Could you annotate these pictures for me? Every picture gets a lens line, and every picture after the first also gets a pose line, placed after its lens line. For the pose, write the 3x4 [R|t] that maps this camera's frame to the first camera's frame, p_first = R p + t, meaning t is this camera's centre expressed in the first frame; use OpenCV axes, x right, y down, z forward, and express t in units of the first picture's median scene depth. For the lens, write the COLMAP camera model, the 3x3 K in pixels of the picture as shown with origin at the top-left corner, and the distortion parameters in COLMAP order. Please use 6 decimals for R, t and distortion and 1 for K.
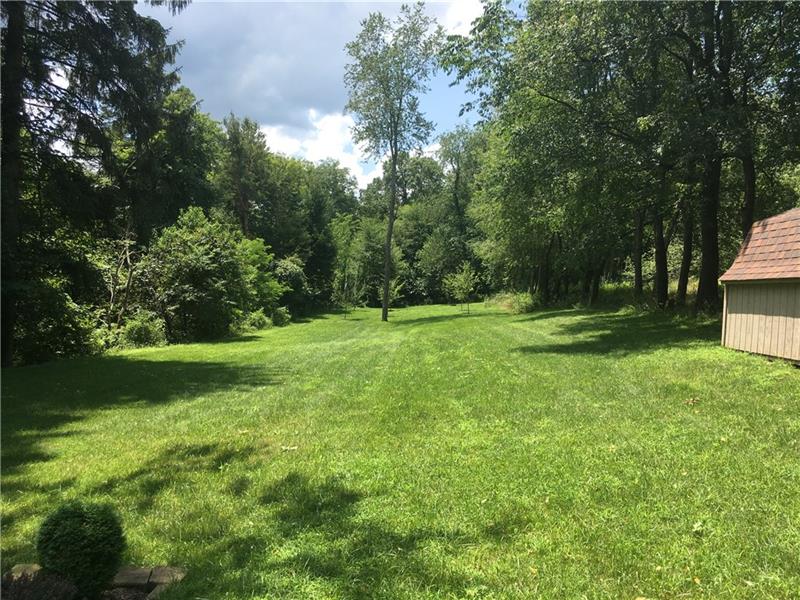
lens RADIAL K [[680.9, 0, 396.1], [0, 680.9, 293.7], [0, 0, 1]] dist [-0.002689, -0.016065]
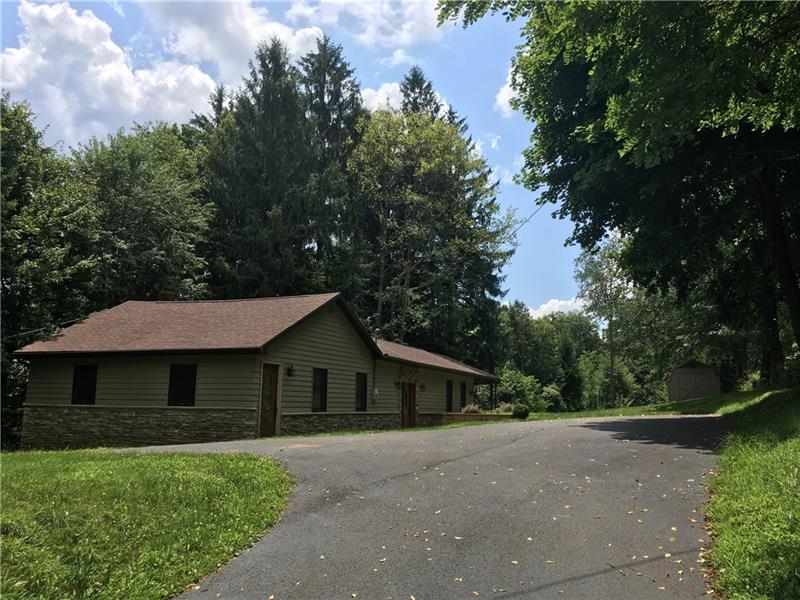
lens RADIAL K [[680.9, 0, 398.3], [0, 680.9, 299.7], [0, 0, 1]] dist [-0.002689, -0.016065]
pose [[0.927328, -0.103376, -0.359689, 0.100409], [0.036791, 0.981619, -0.187271, 0.032403], [0.372437, 0.160429, 0.914086, -0.583276]]
